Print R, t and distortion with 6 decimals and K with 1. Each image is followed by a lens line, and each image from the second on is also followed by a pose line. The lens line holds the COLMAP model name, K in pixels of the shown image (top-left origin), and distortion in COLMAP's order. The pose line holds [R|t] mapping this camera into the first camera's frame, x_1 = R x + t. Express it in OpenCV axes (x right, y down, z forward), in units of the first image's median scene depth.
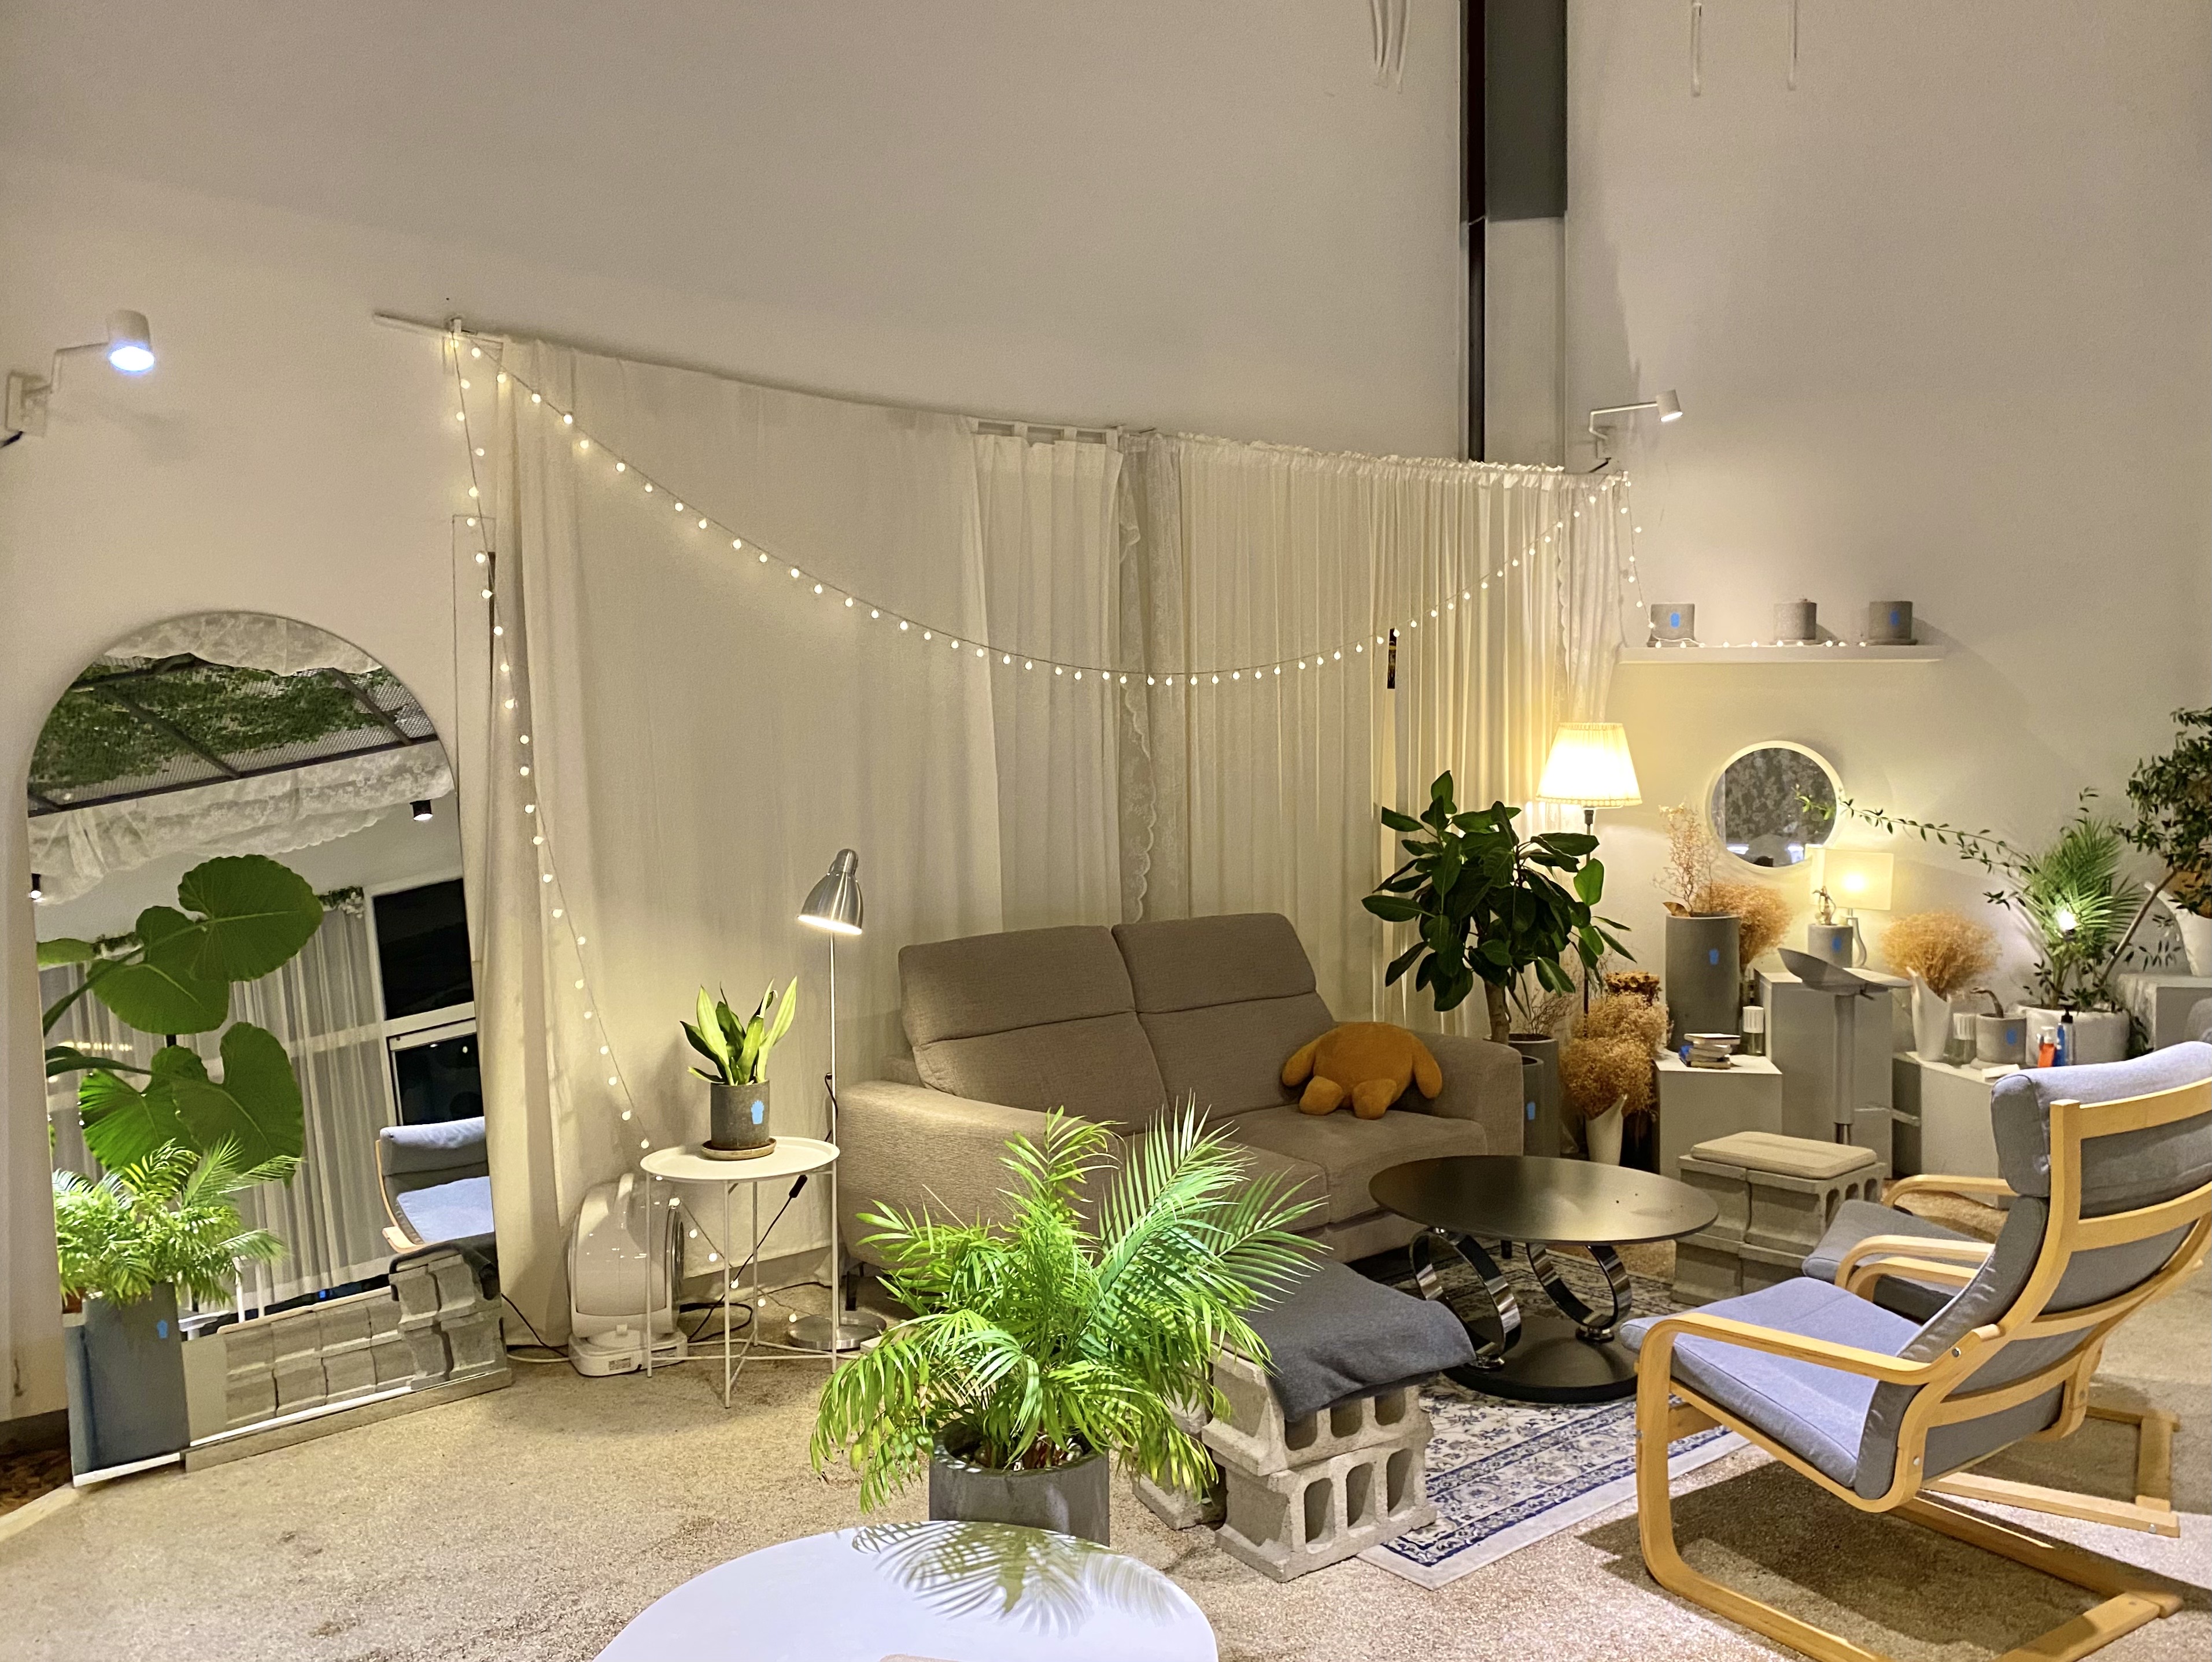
lens RADIAL K [[1775.7, 0, 1106.0], [0, 1775.7, 831.0], [0, 0, 1]] dist [0.035736, -0.091818]
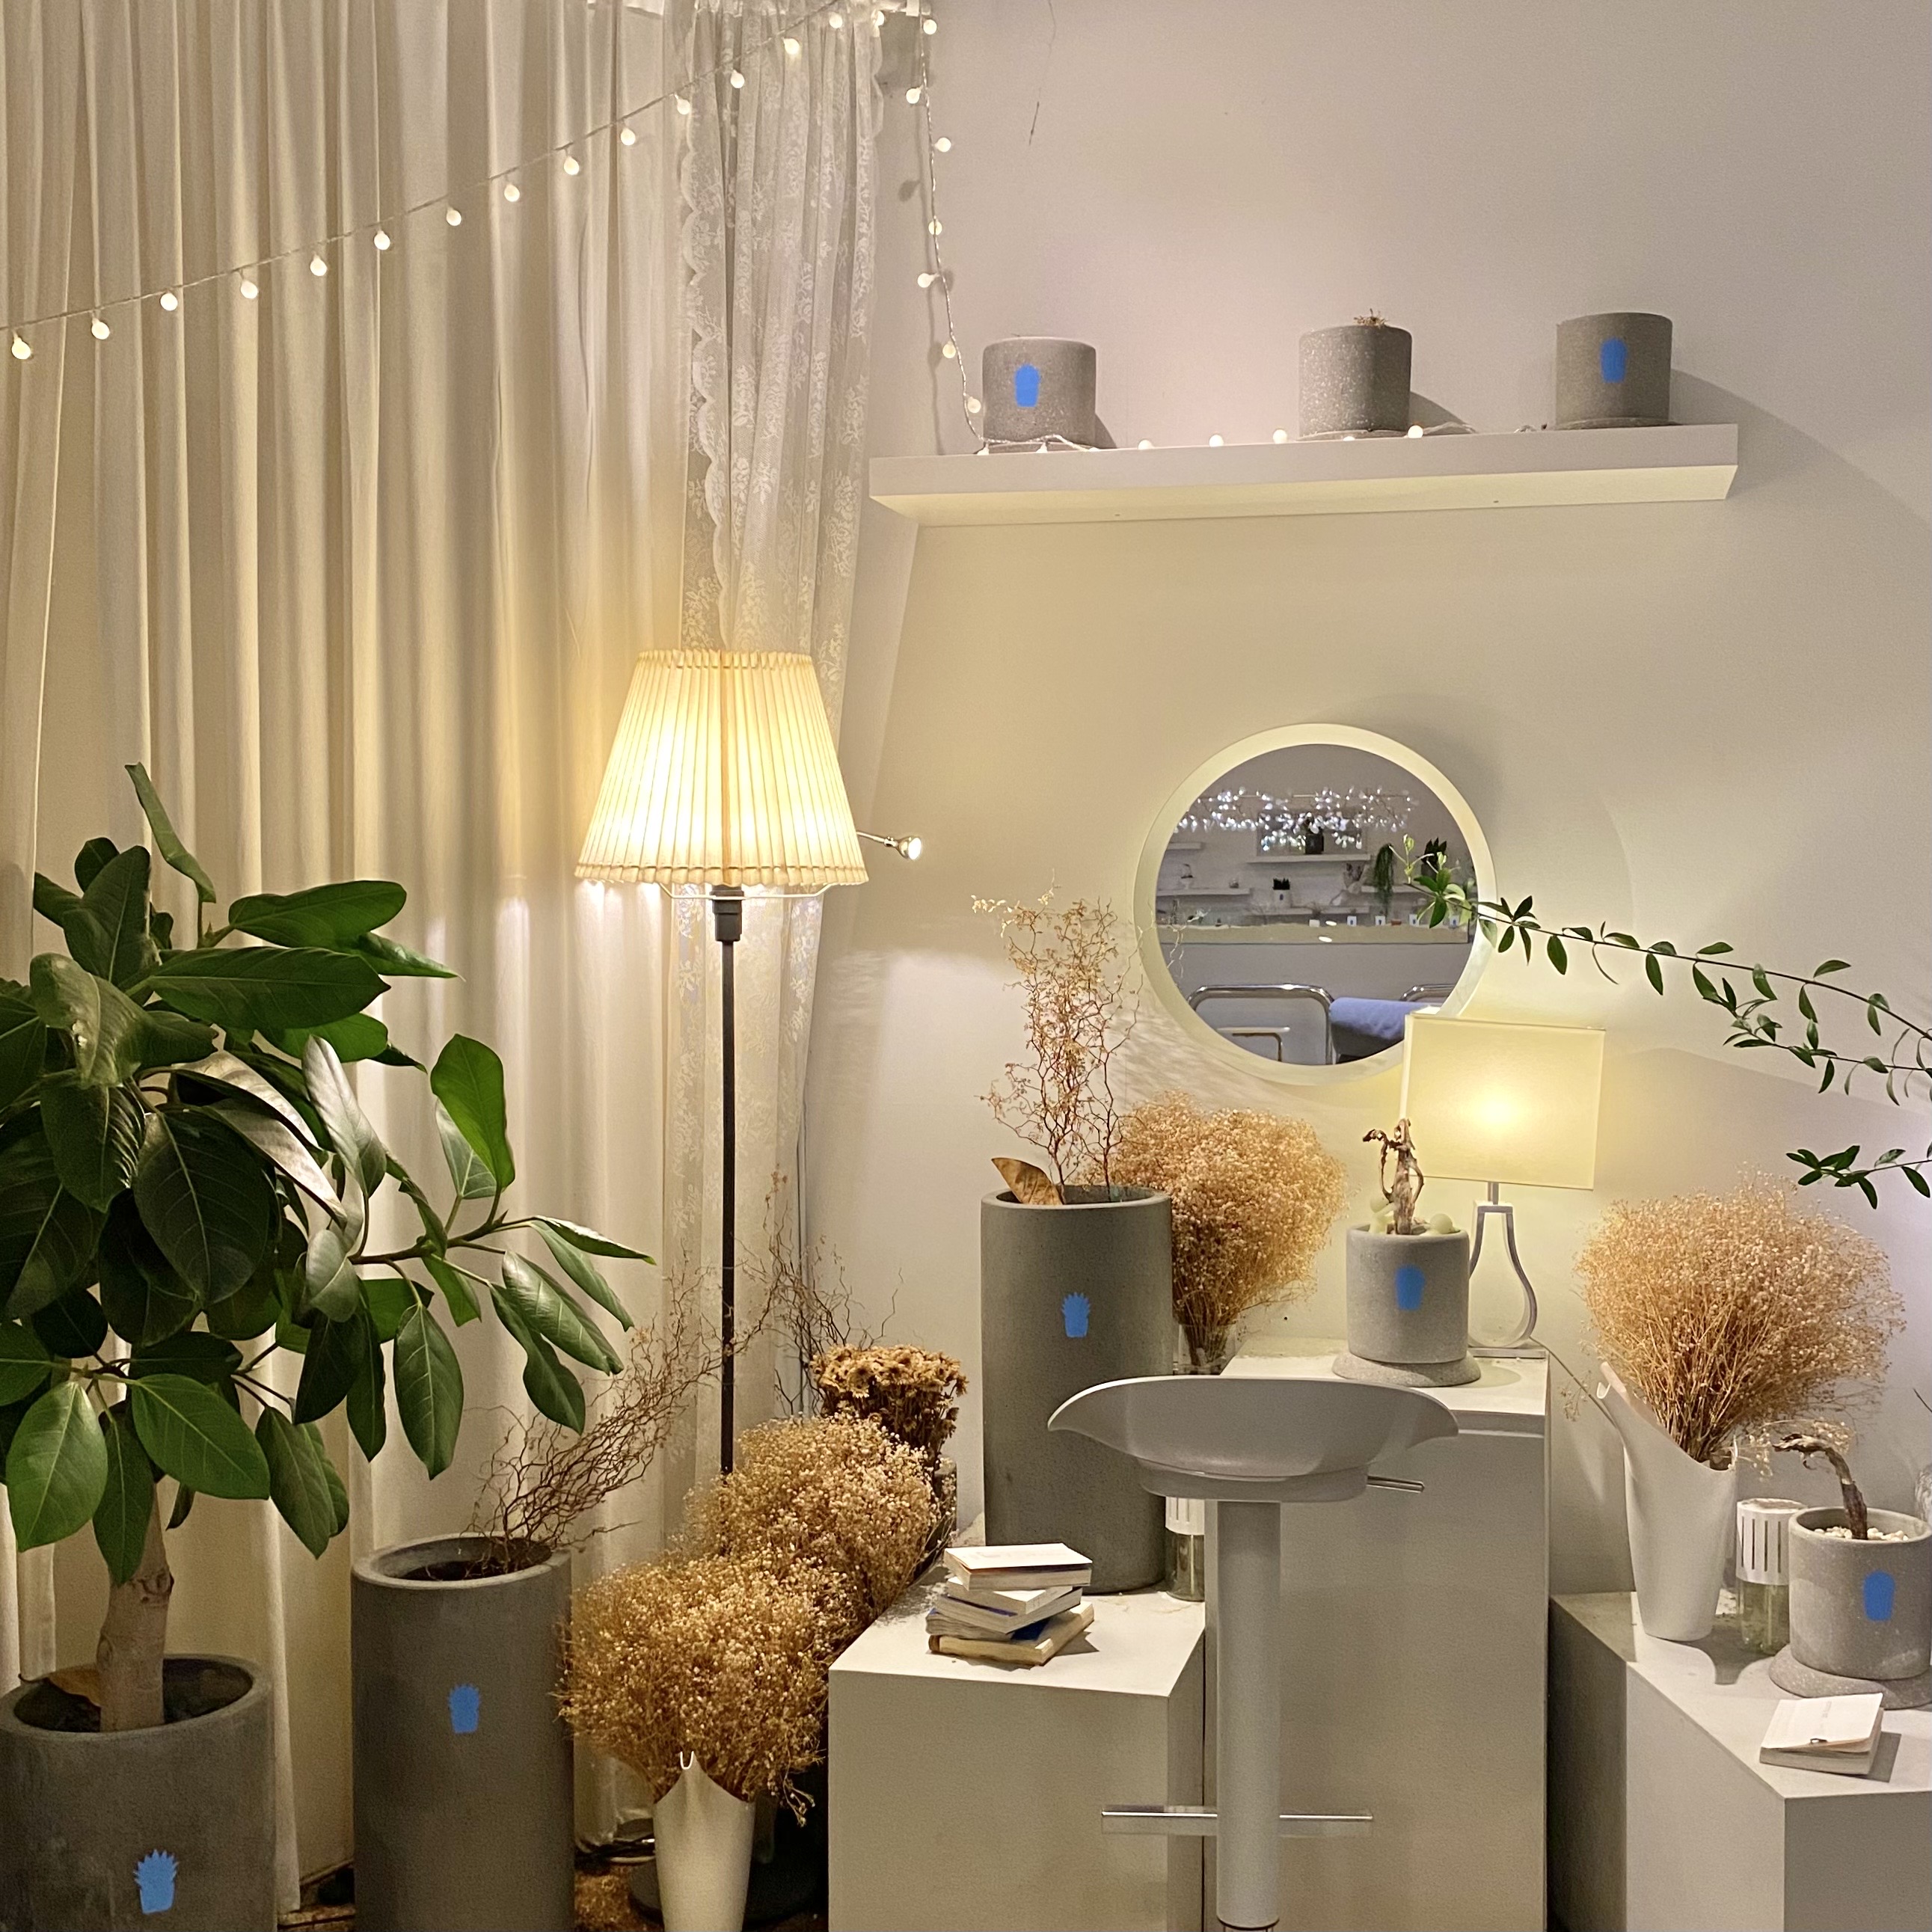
lens RADIAL K [[2165.1, 0, 1138.8], [0, 2165.1, 1012.4], [0, 0, 1]] dist [0.147617, -0.333140]
pose [[0.999379, 0.006710, -0.034578, 0.362242], [-0.007081, 0.999919, -0.010616, 0.014592], [0.034504, 0.010855, 0.999346, 0.559541]]
